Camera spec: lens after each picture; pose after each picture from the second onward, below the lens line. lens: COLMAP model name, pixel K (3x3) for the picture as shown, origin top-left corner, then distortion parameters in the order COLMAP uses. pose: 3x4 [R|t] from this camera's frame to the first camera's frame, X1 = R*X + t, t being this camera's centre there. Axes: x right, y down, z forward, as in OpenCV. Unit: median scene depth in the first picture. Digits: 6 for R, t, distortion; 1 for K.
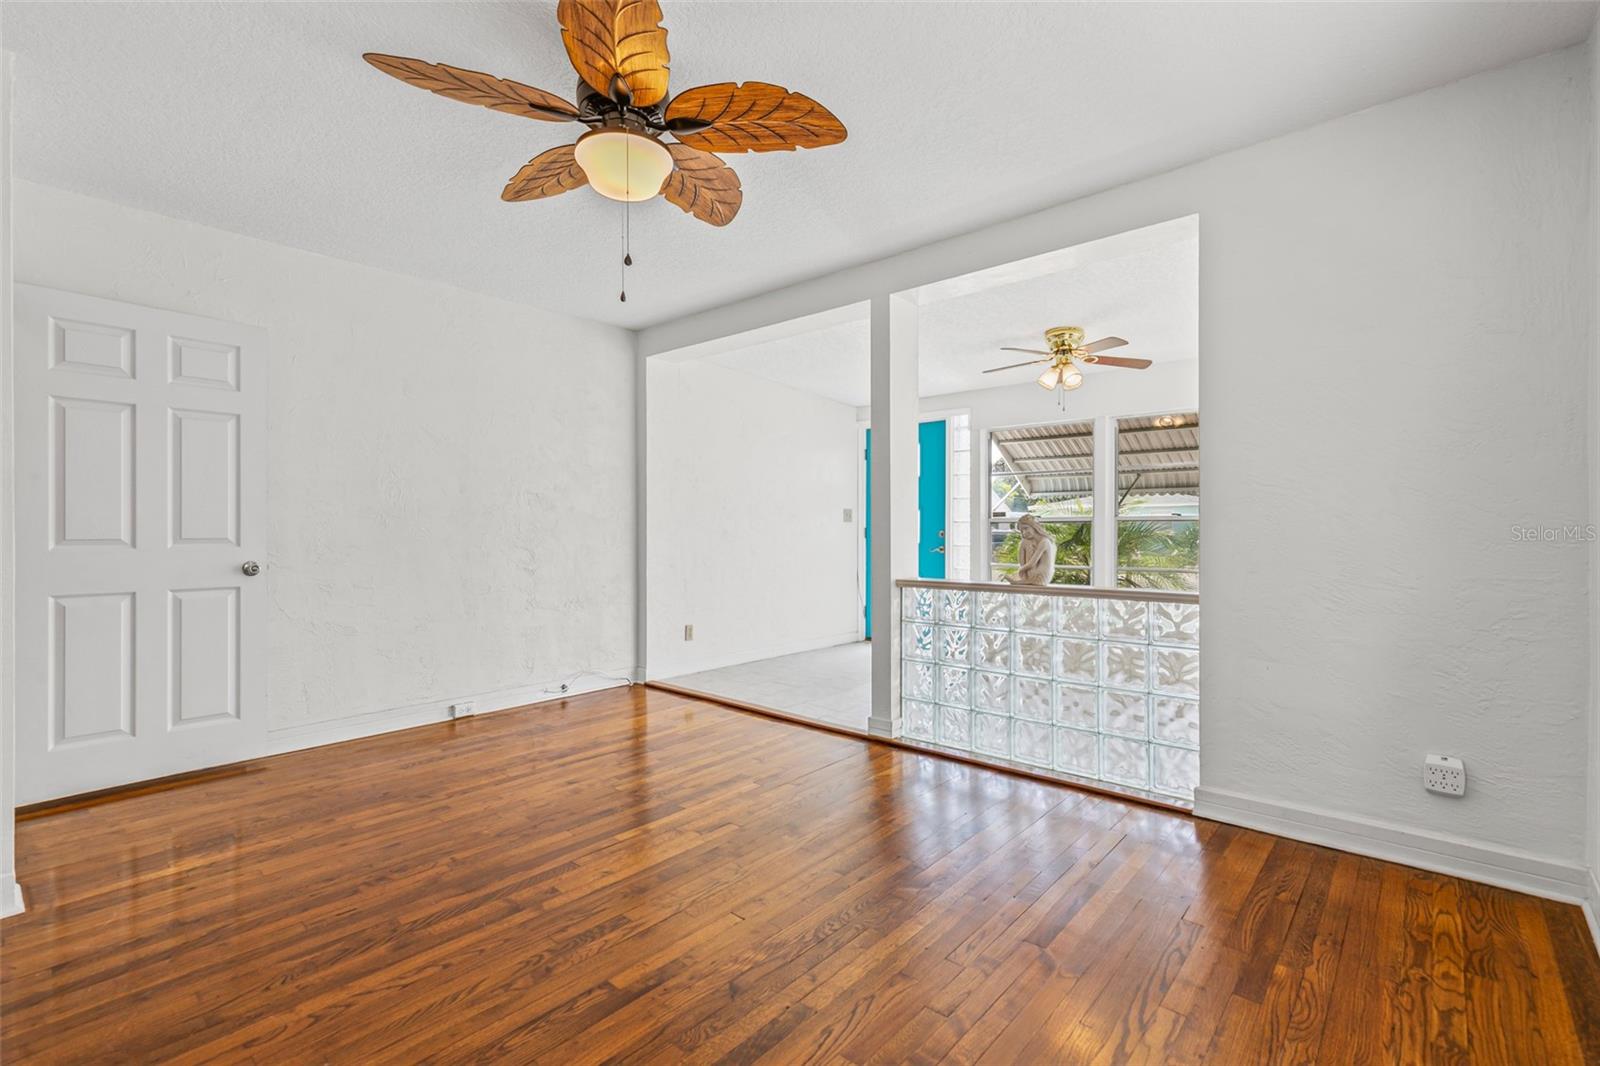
lens RADIAL K [[719.6, 0, 800.7], [0, 719.6, 530.4], [0, 0, 1]] dist [0.003376, -0.000702]
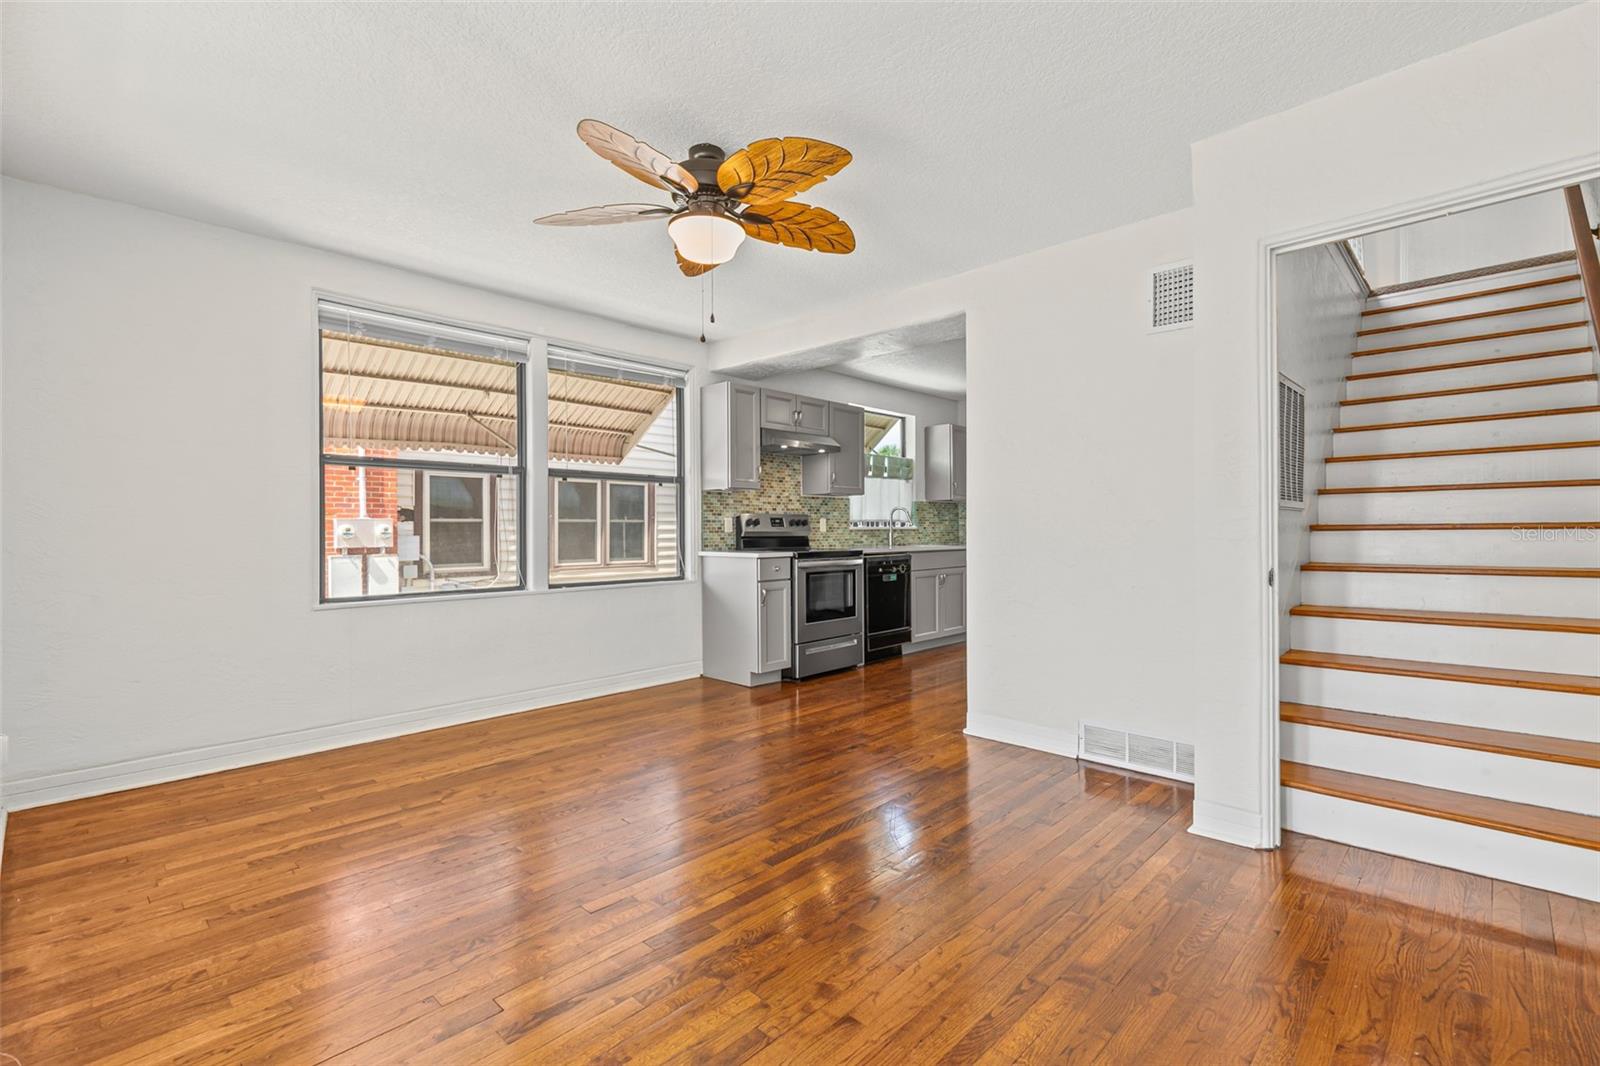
lens RADIAL K [[719.6, 0, 799.6], [0, 719.6, 532.0], [0, 0, 1]] dist [0.003376, -0.000702]
pose [[-0.999053, 0.006414, 0.043043, -0.448004], [0.006614, 0.999968, 0.004515, -0.001591], [-0.043013, 0.004795, -0.999063, 2.209888]]
